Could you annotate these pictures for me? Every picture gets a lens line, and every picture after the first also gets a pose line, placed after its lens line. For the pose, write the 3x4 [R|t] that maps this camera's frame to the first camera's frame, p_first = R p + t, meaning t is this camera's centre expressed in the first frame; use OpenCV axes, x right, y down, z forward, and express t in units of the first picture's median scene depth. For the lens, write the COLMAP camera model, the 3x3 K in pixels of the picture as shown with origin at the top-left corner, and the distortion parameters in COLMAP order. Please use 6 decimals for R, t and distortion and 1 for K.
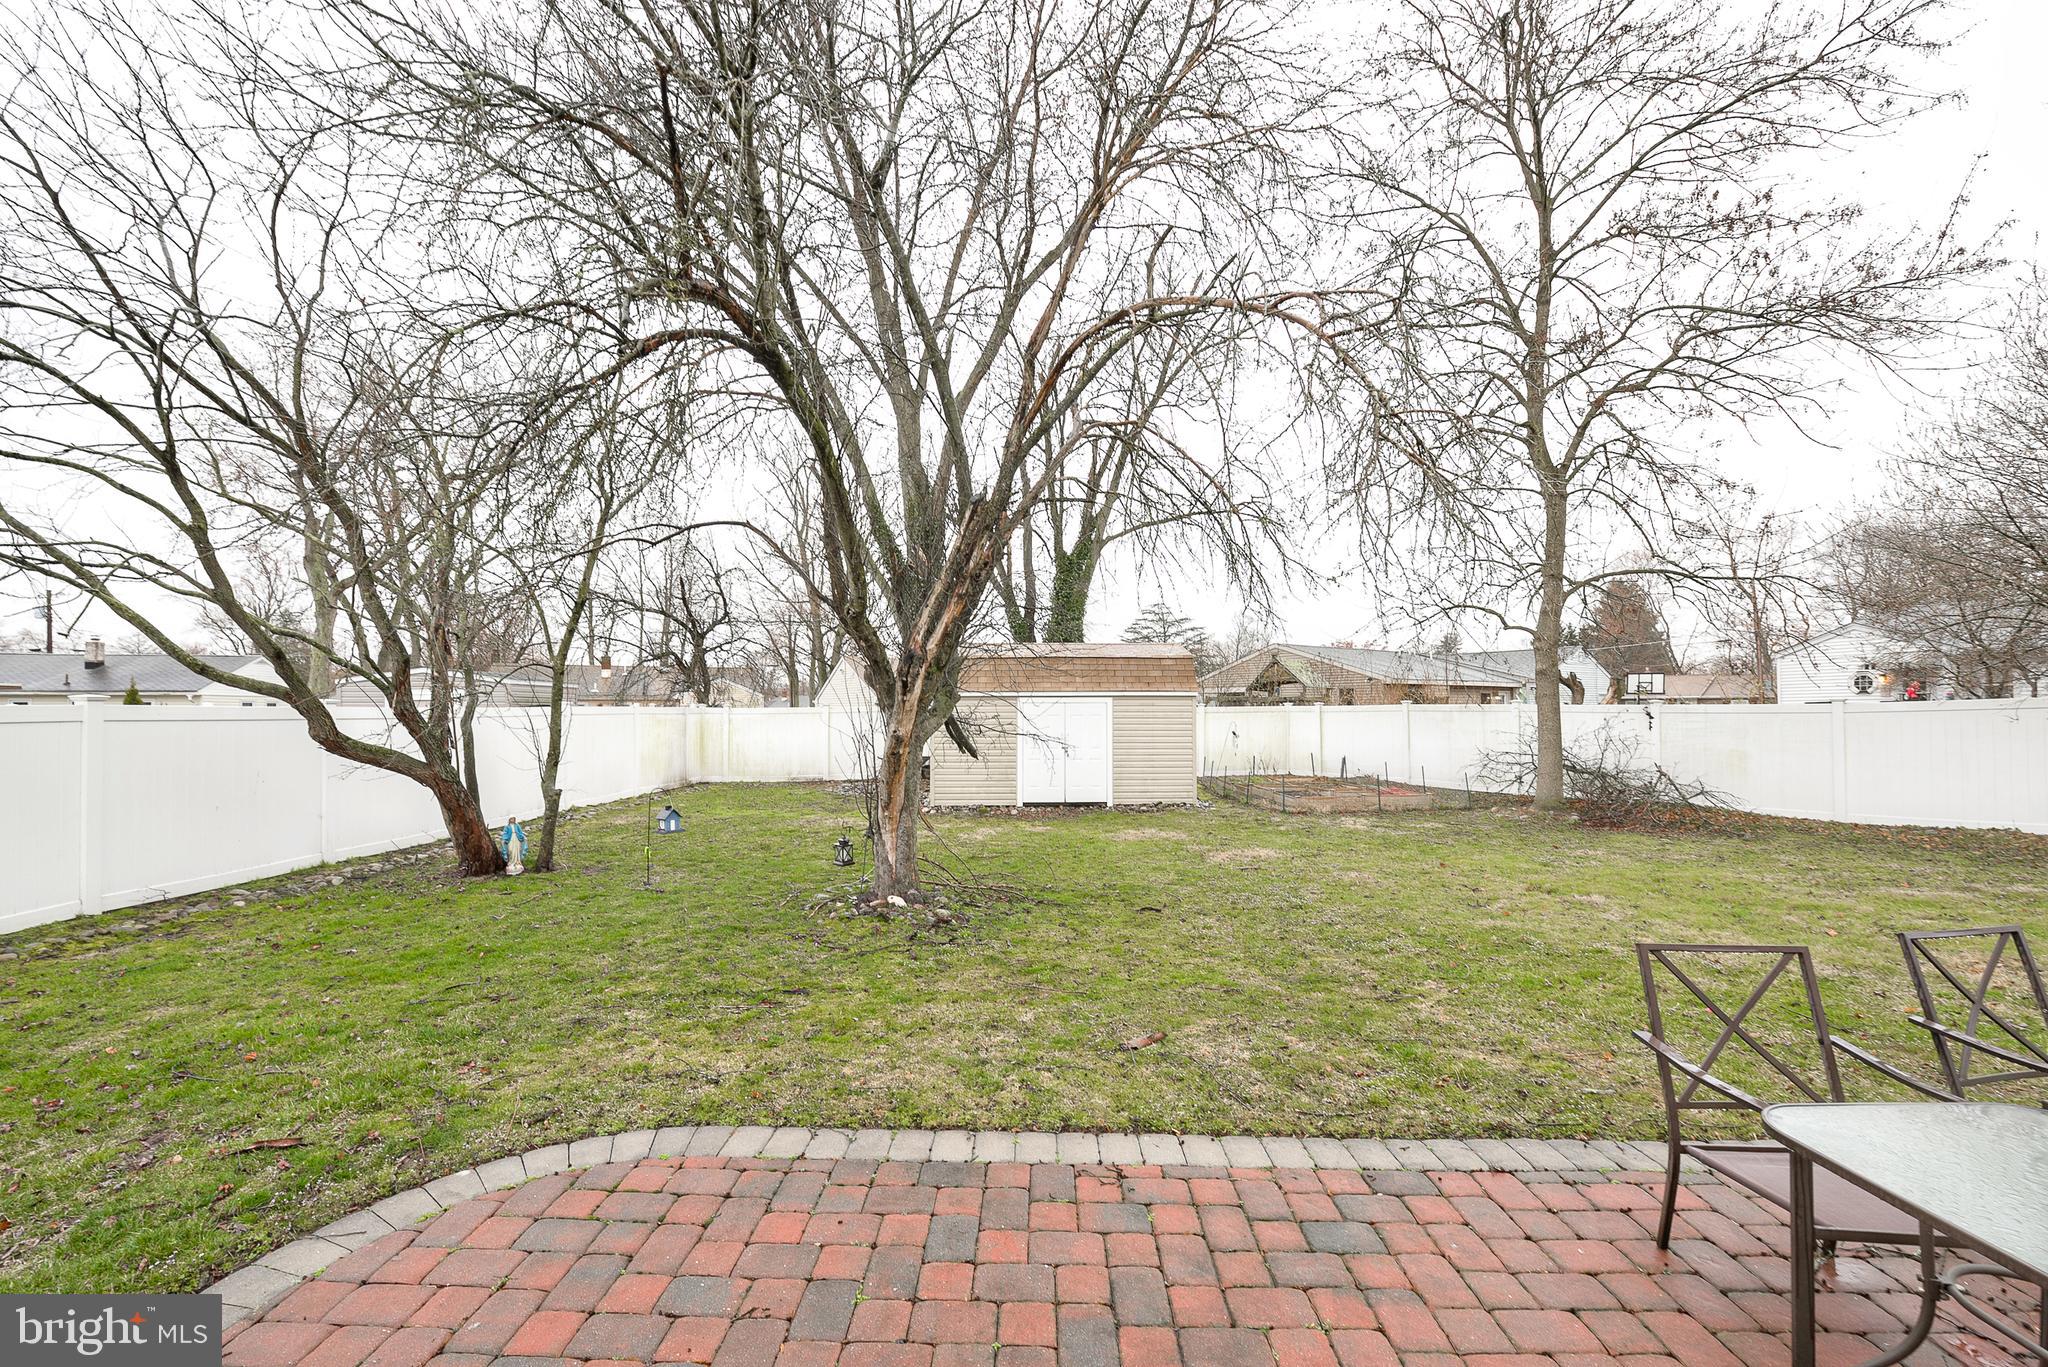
lens RADIAL K [[887.4, 0, 1024.0], [0, 887.4, 683.5], [0, 0, 1]] dist [-0.001492, -0.000340]
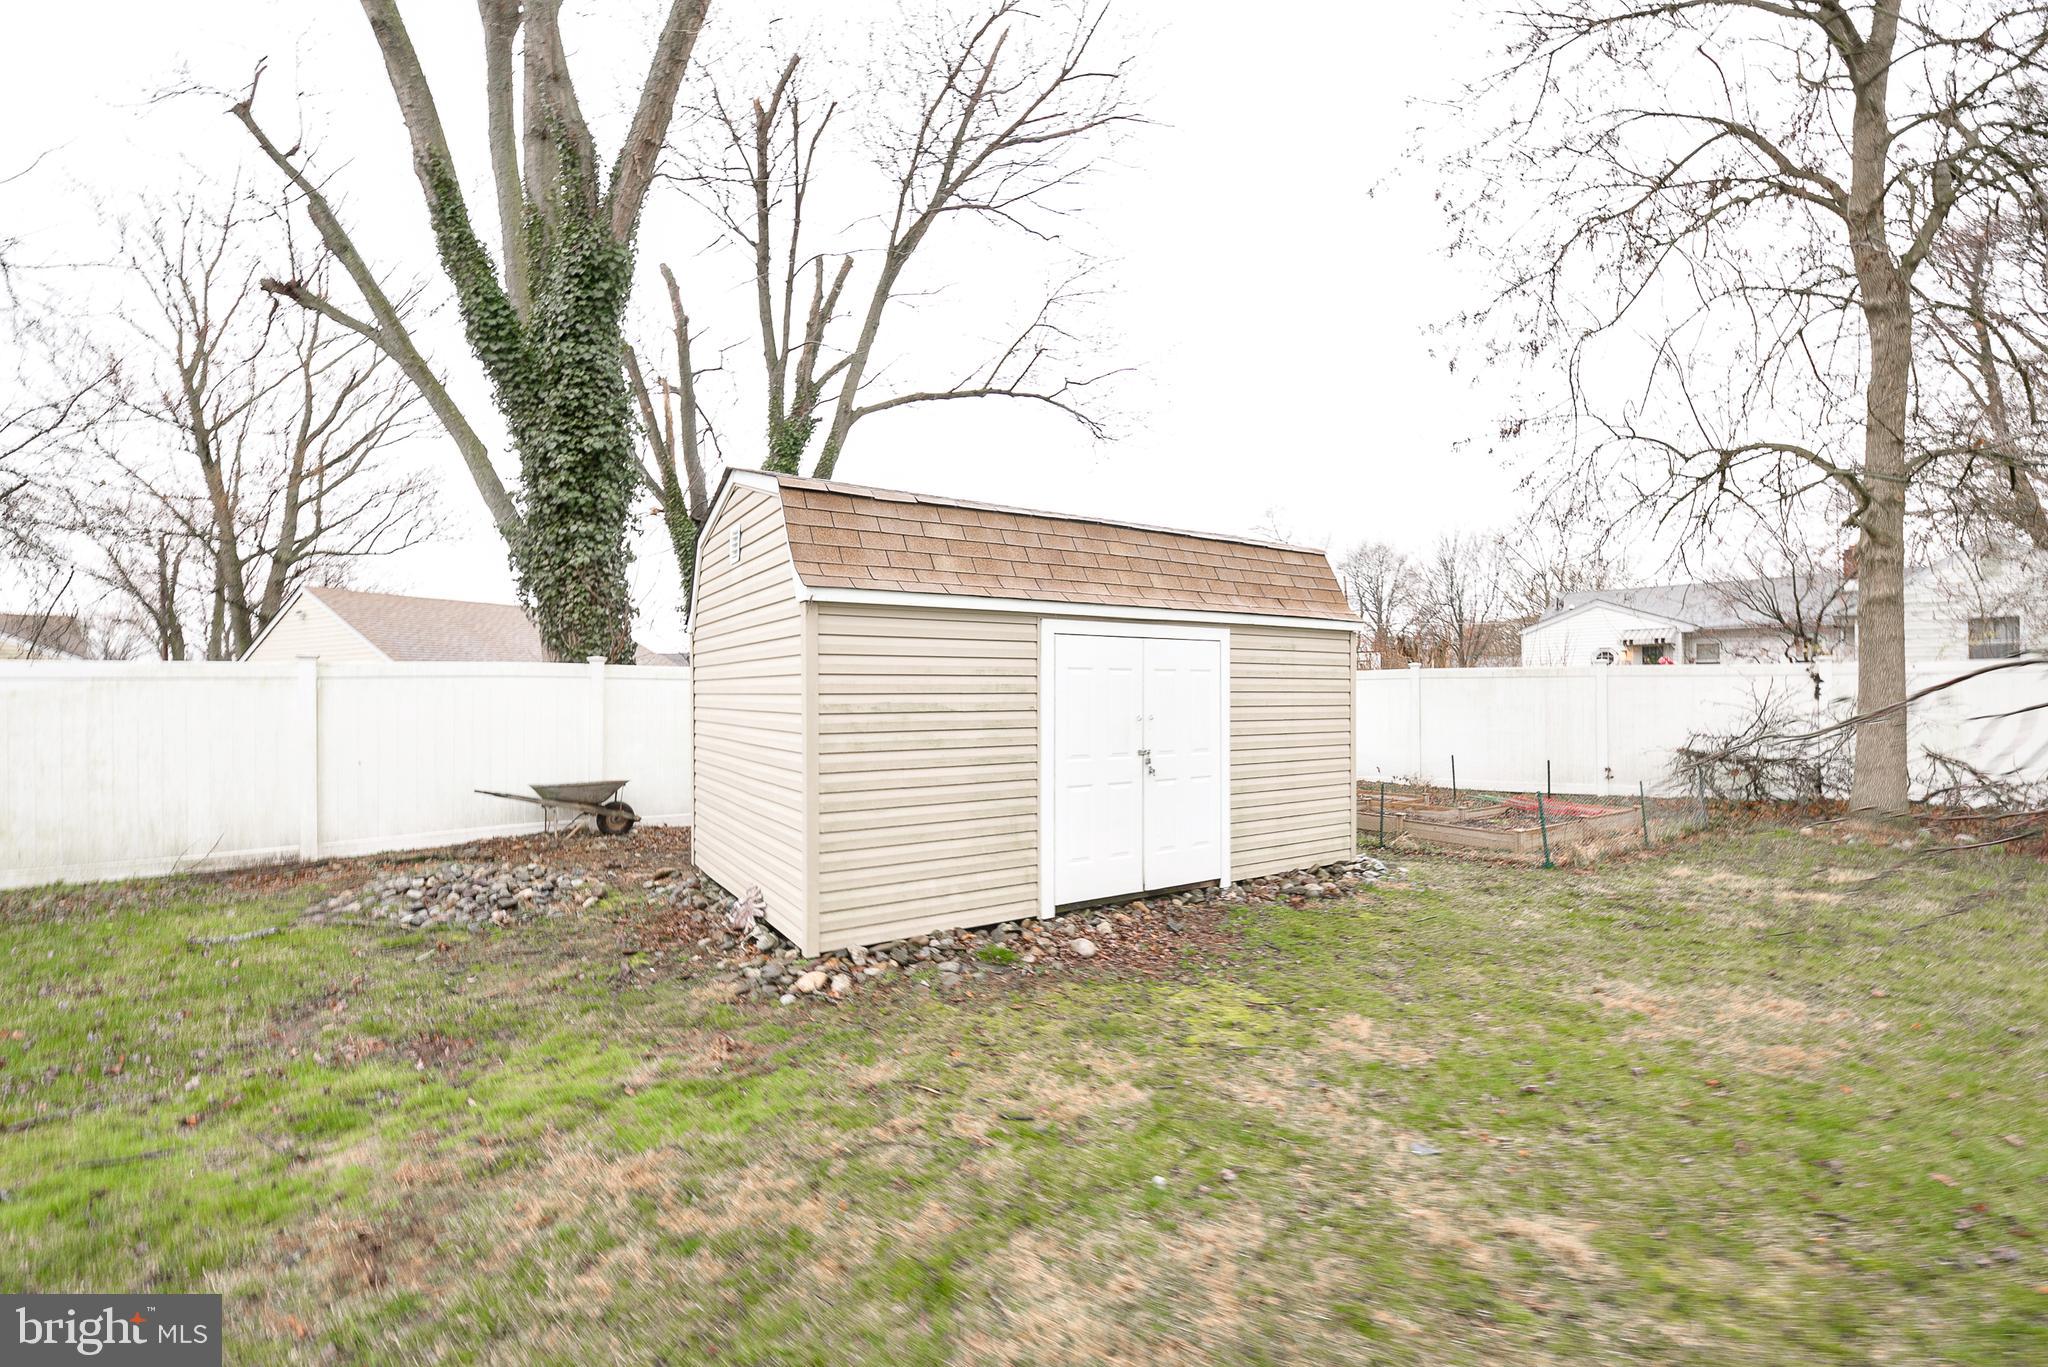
lens RADIAL K [[887.4, 0, 1024.0], [0, 887.4, 683.5], [0, 0, 1]] dist [-0.001492, -0.000340]
pose [[0.867195, 0.004647, 0.497947, -0.196172], [-0.006549, 0.999976, 0.002075, 0.042220], [-0.497925, -0.005060, 0.867205, 0.694838]]
